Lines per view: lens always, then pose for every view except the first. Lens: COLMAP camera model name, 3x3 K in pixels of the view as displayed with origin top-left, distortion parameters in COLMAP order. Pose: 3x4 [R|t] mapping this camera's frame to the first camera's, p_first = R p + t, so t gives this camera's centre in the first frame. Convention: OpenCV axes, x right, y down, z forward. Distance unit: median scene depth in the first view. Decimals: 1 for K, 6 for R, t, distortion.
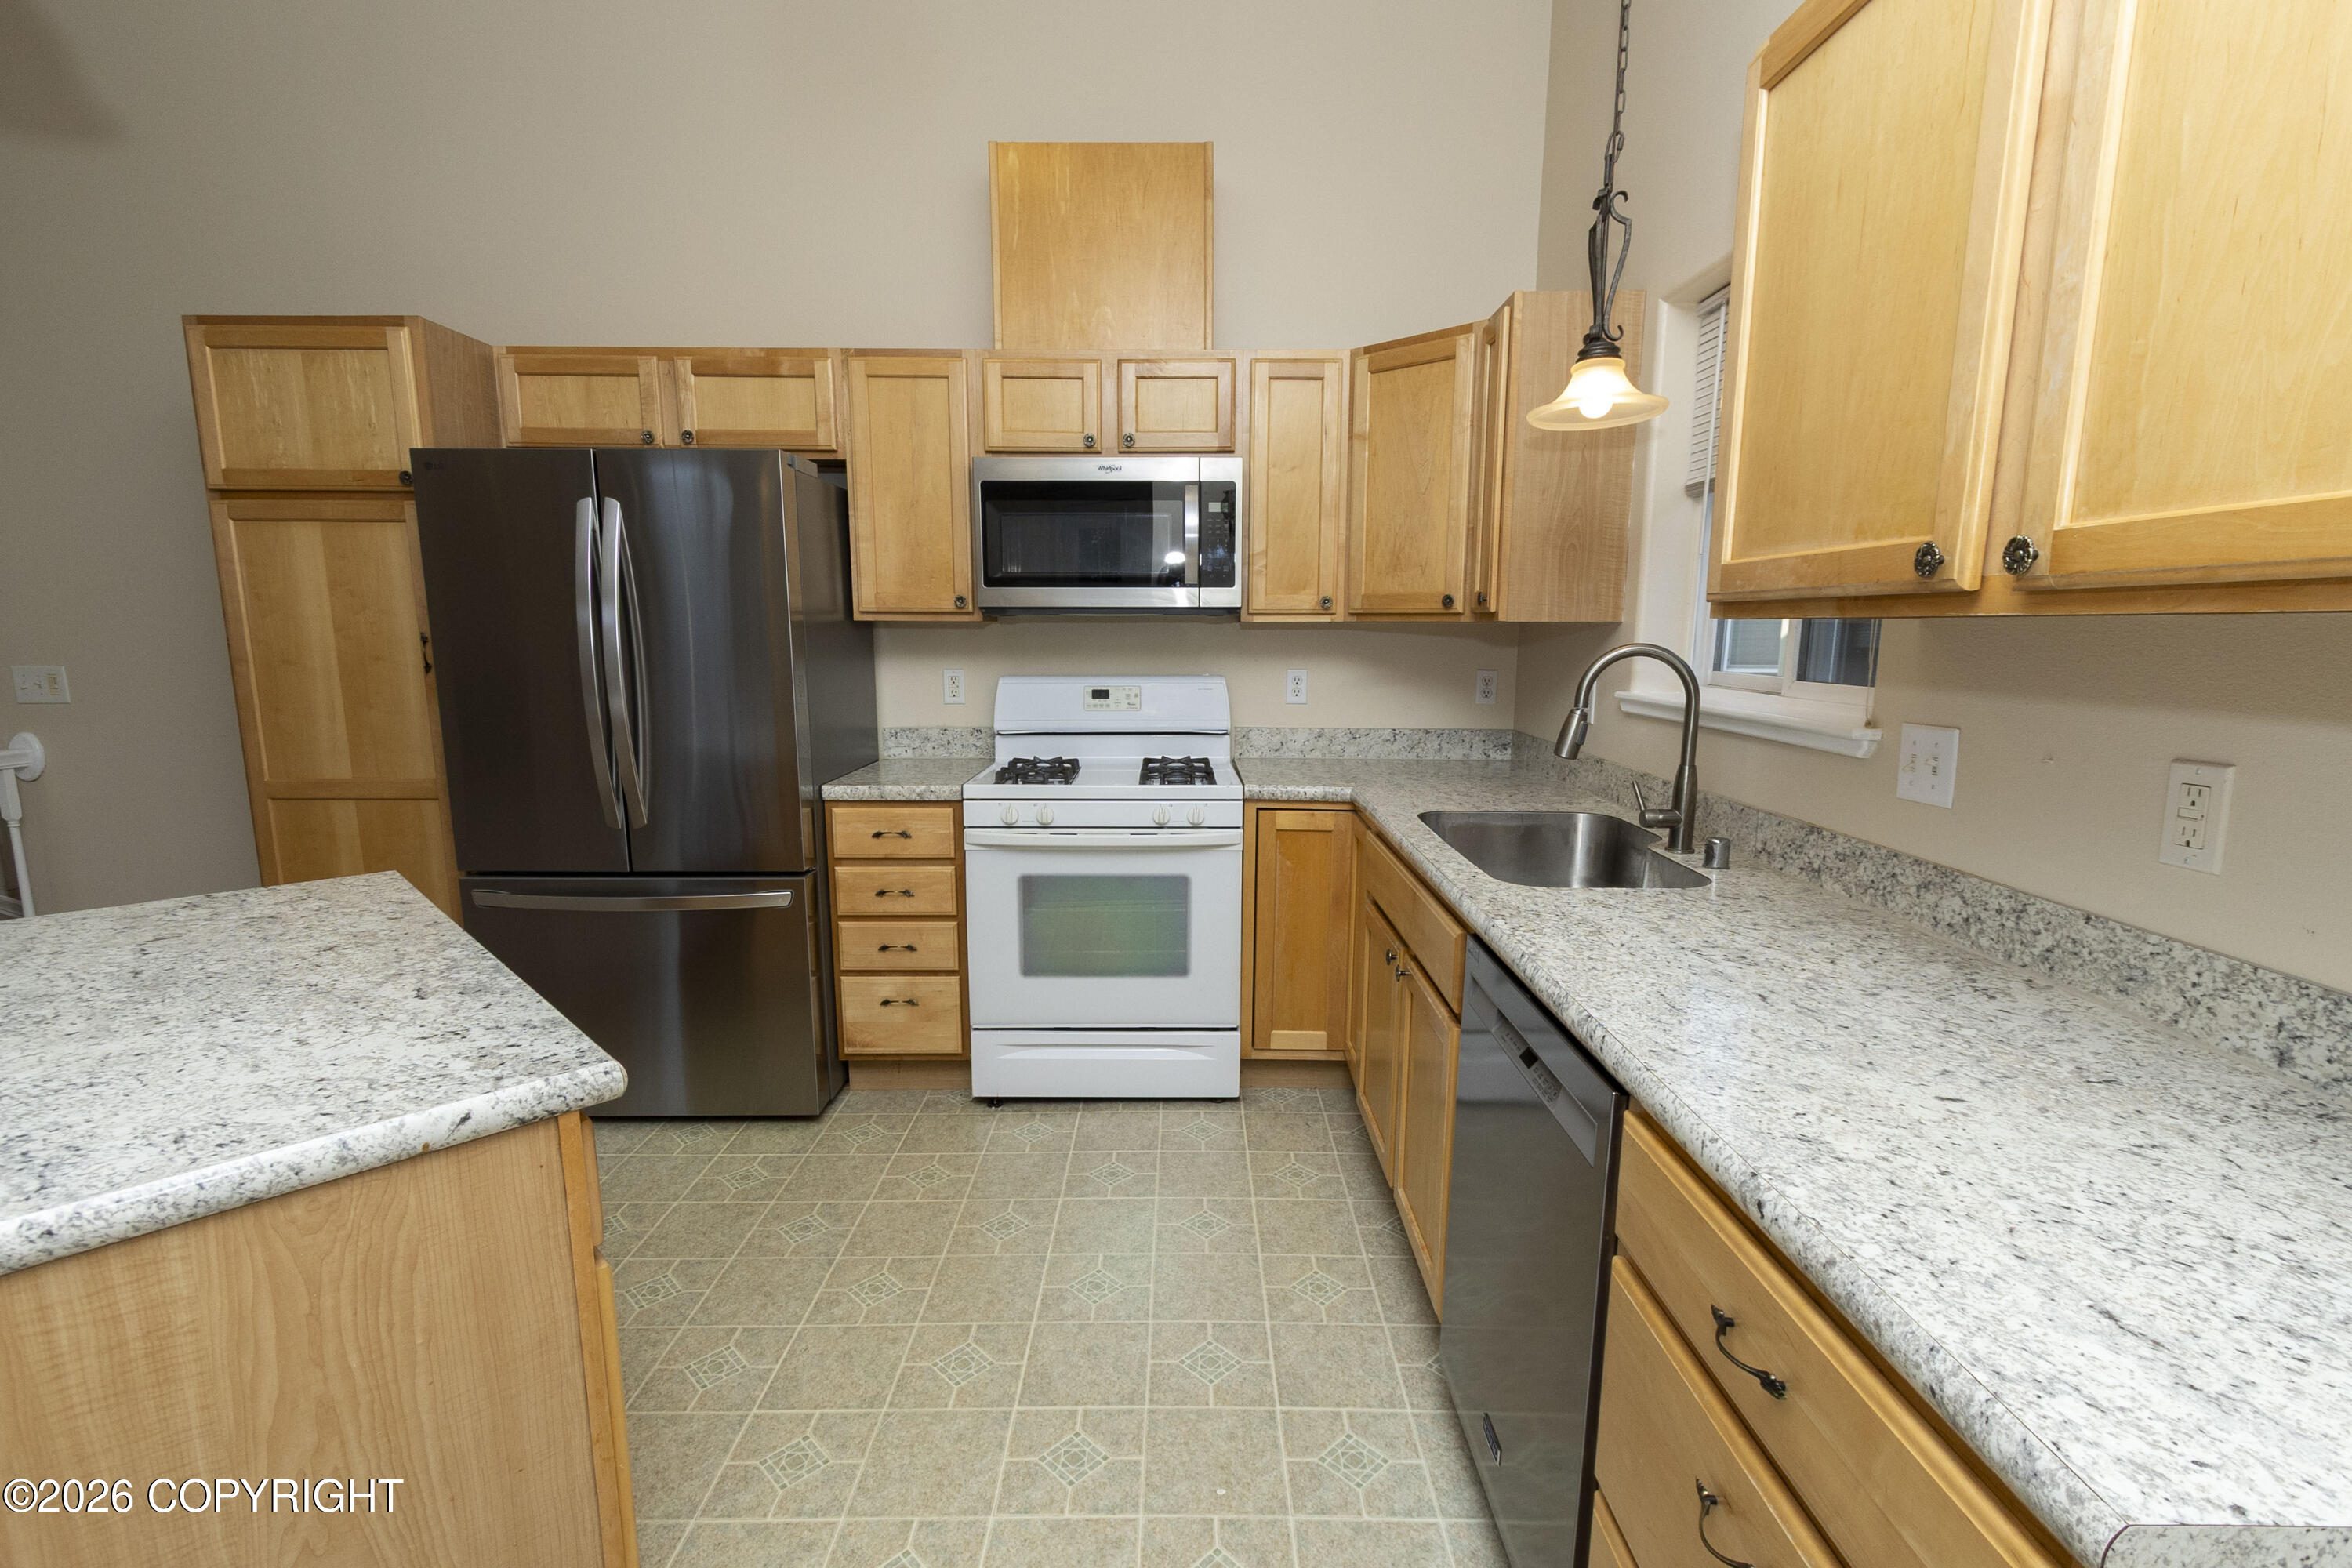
lens RADIAL K [[1075.2, 0, 1179.6], [0, 1075.2, 787.6], [0, 0, 1]] dist [0.011427, -0.002801]
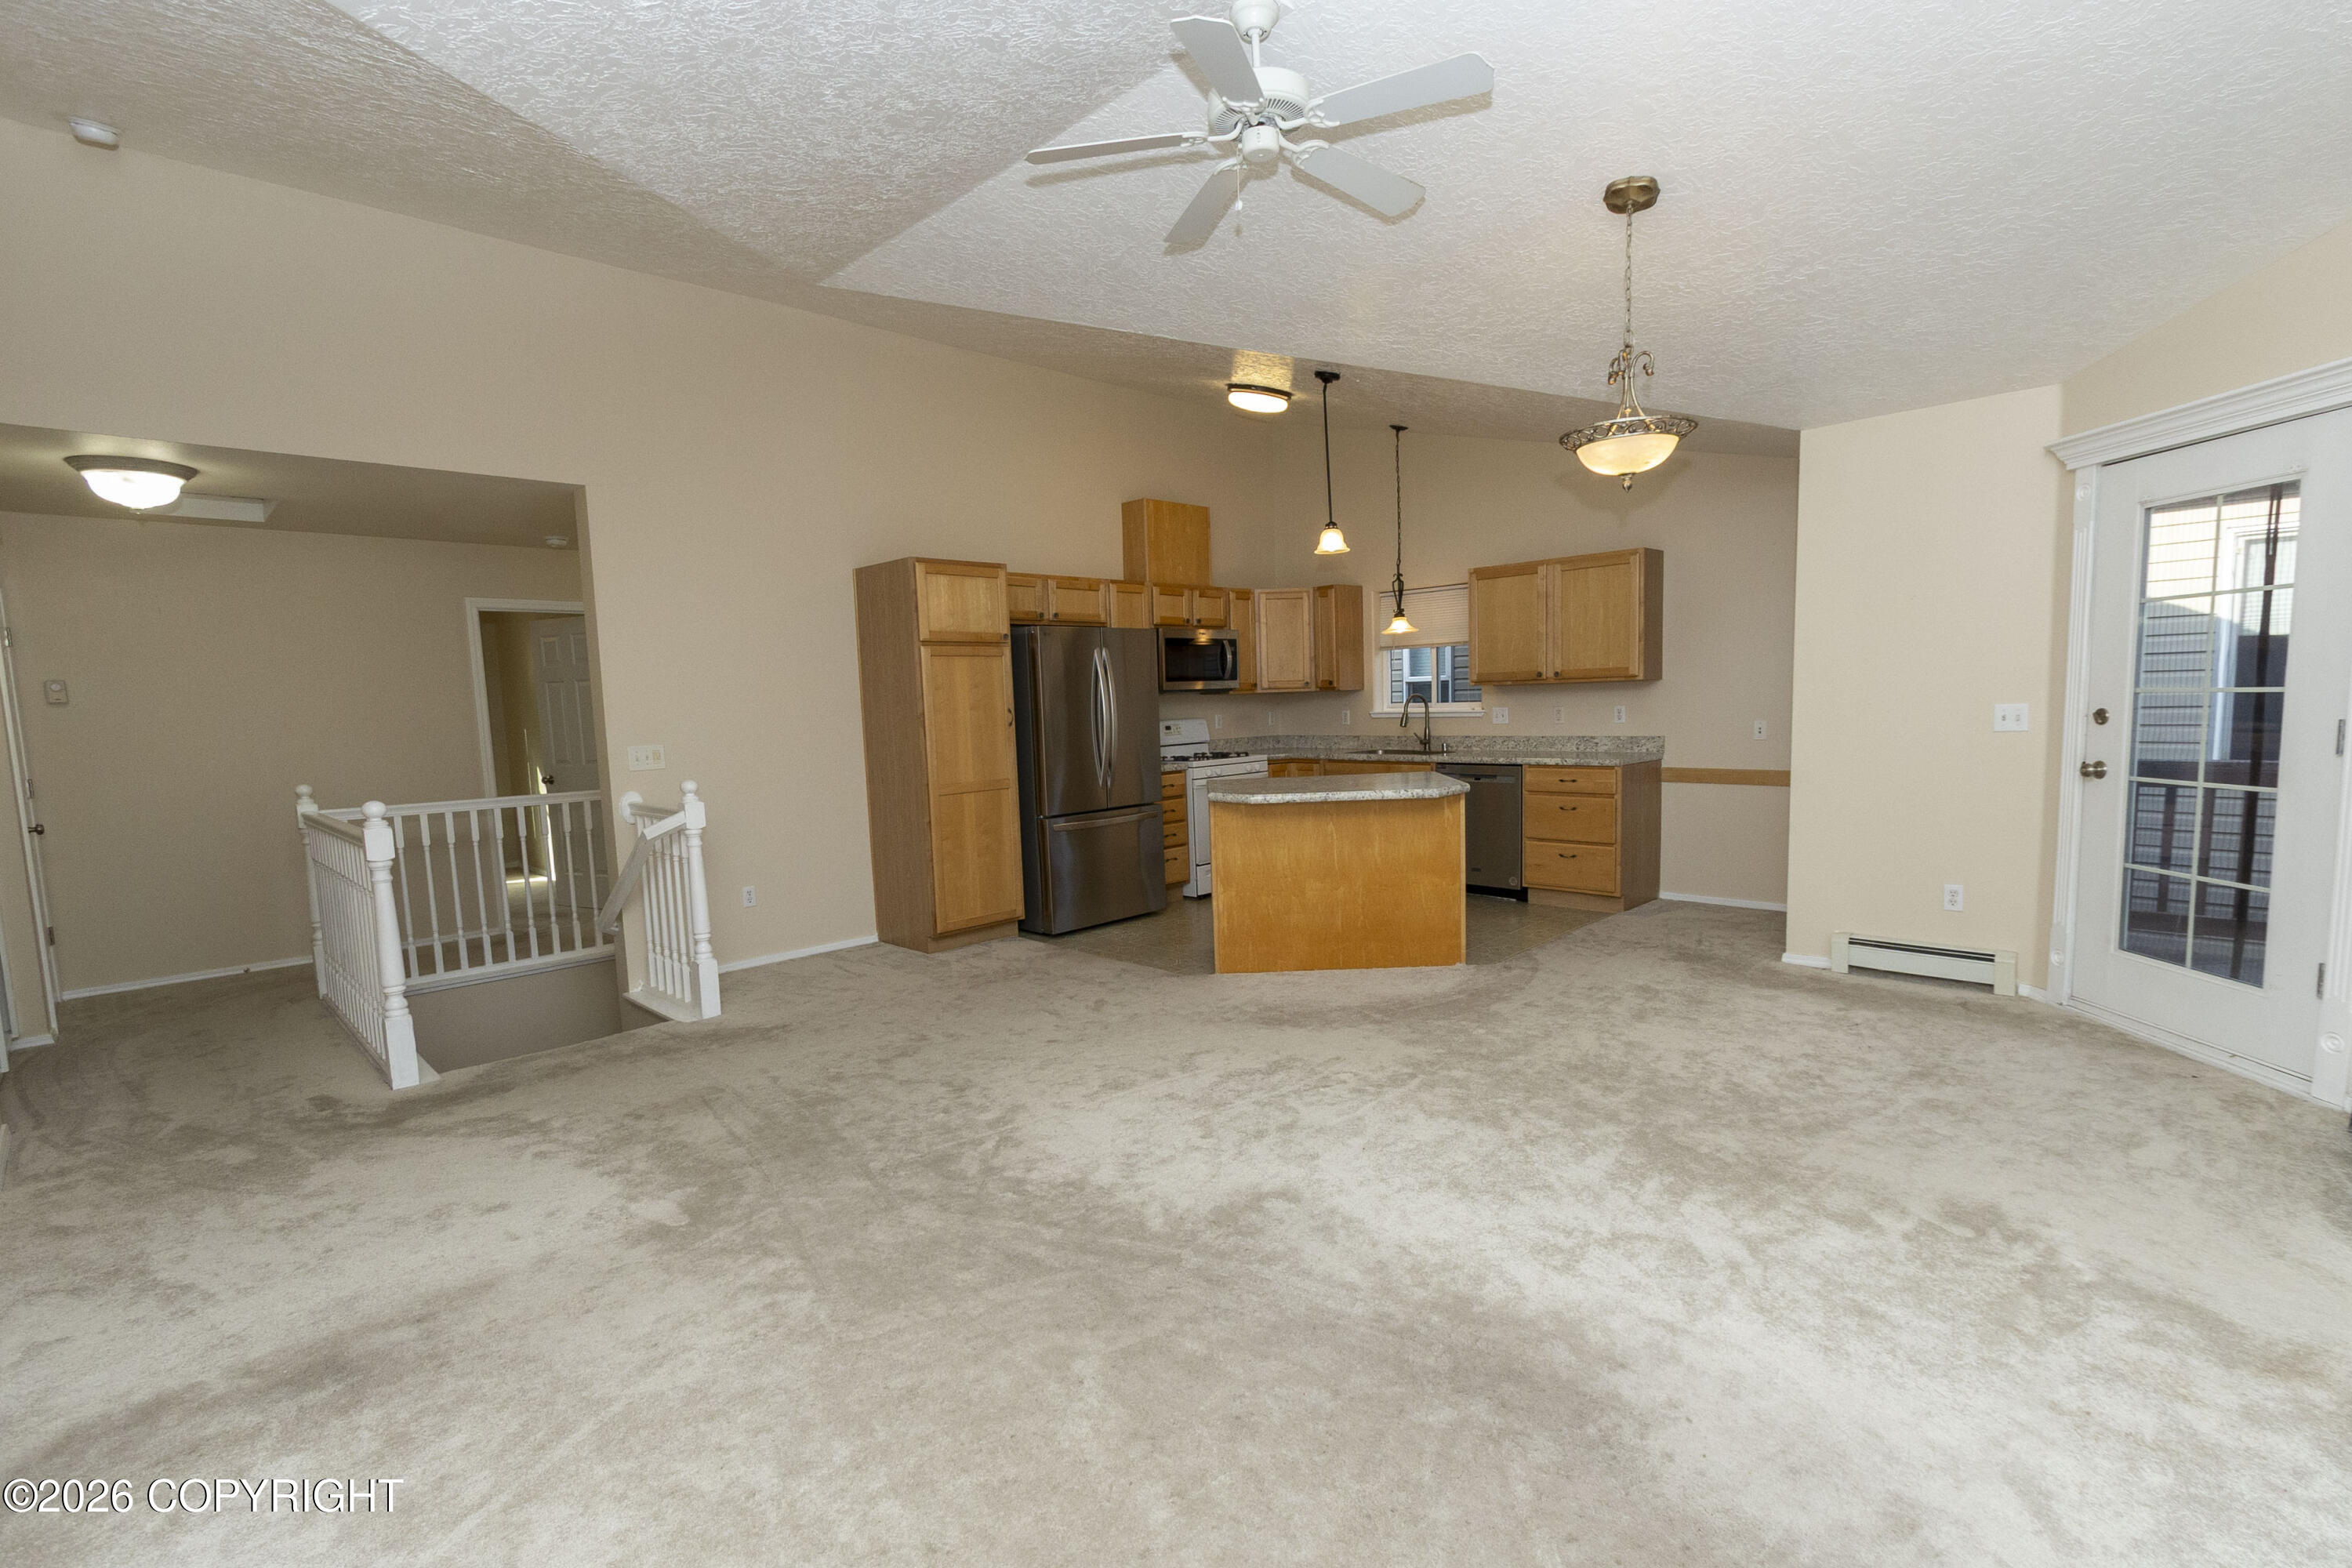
lens RADIAL K [[1075.2, 0, 1193.8], [0, 1075.2, 798.6], [0, 0, 1]] dist [0.011427, -0.002801]
pose [[0.712224, -0.089315, 0.696247, -1.952894], [0.139977, 0.990022, -0.016189, 0.122878], [-0.687854, 0.108988, 0.717620, -0.766515]]
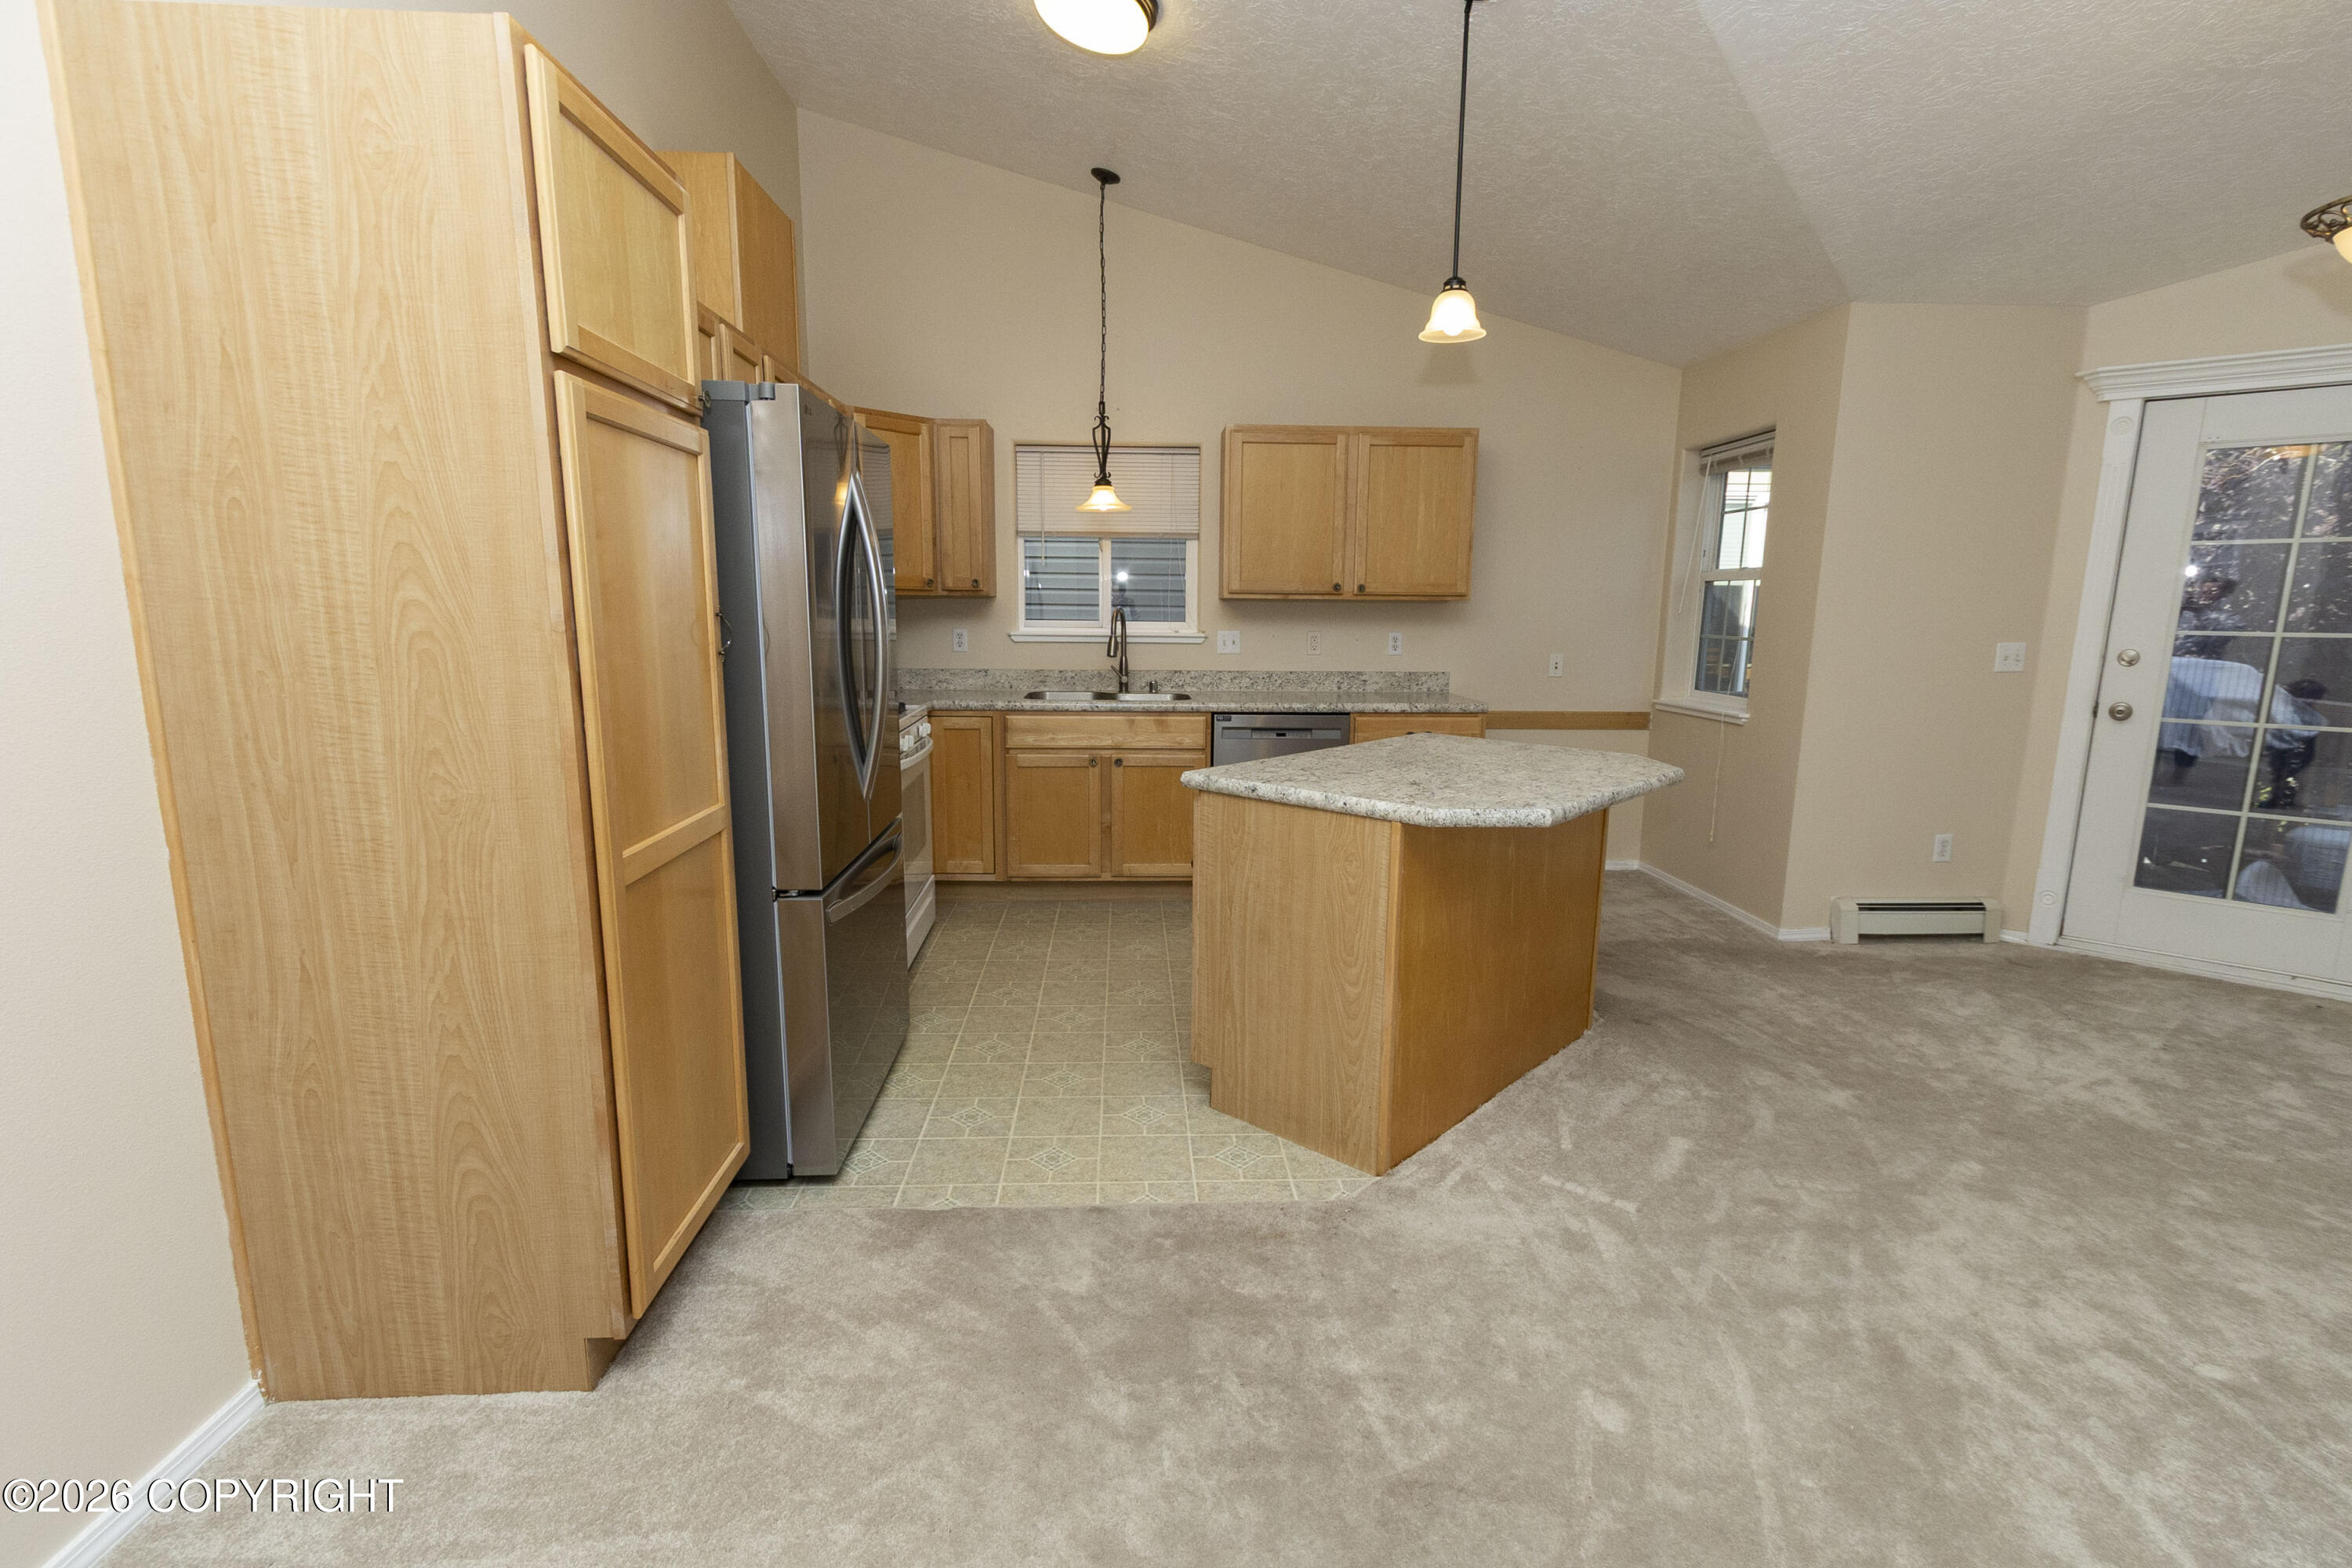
lens RADIAL K [[1075.2, 0, 1169.6], [0, 1075.2, 793.9], [0, 0, 1]] dist [0.011427, -0.002801]
pose [[-0.033977, -0.174021, 0.984156, -1.491083], [0.143785, 0.973629, 0.177123, -0.101944], [-0.989025, 0.147525, -0.008060, 0.713549]]
